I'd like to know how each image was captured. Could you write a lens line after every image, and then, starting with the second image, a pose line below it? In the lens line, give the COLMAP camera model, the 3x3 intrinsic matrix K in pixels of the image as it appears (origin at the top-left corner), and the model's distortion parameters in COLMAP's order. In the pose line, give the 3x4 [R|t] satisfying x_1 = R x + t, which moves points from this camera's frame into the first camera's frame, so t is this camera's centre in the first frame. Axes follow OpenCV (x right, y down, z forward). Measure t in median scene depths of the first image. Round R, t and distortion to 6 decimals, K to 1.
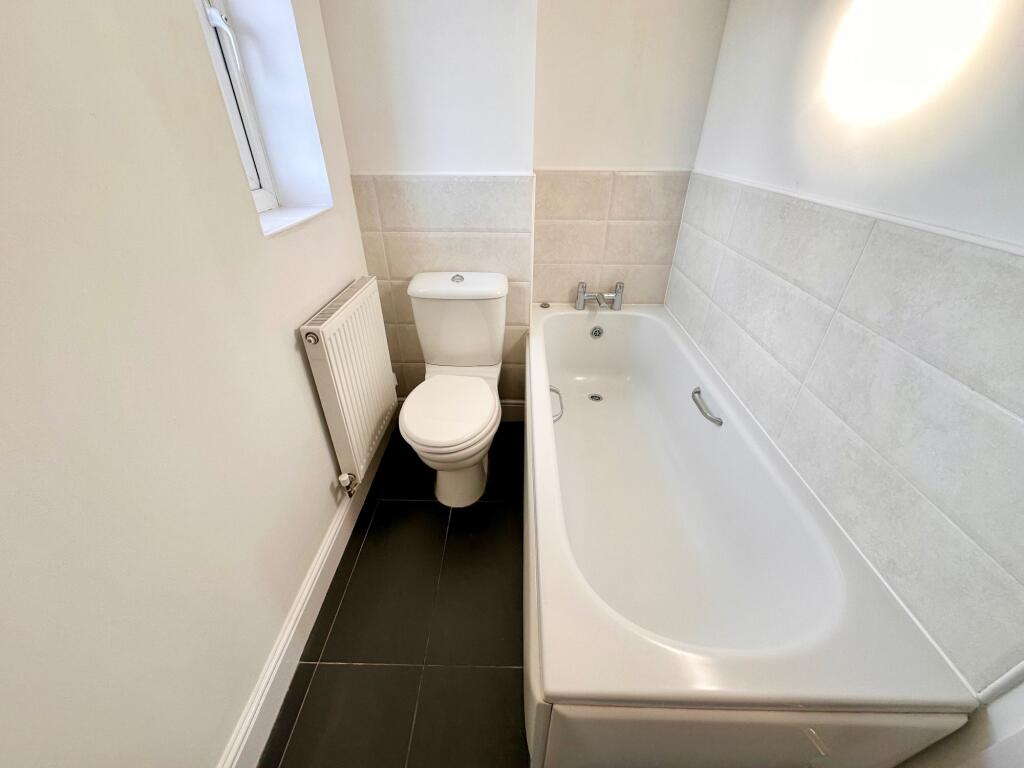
lens RADIAL K [[405.9, 0, 516.7], [0, 405.9, 382.7], [0, 0, 1]] dist [-0.003446, 0.000783]
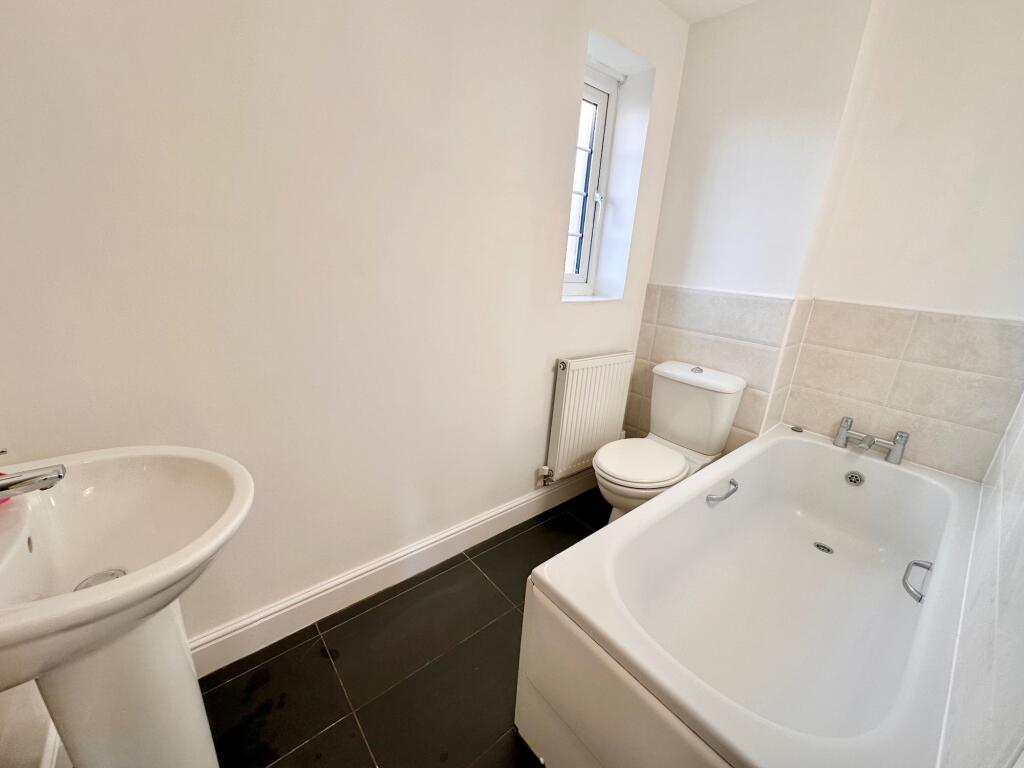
lens RADIAL K [[405.9, 0, 512.4], [0, 405.9, 382.7], [0, 0, 1]] dist [-0.003446, 0.000783]
pose [[0.655893, 0.265213, -0.706730, 0.337876], [-0.451427, 0.888188, -0.085646, 0.116726], [0.604994, 0.375212, 0.702281, -0.135477]]
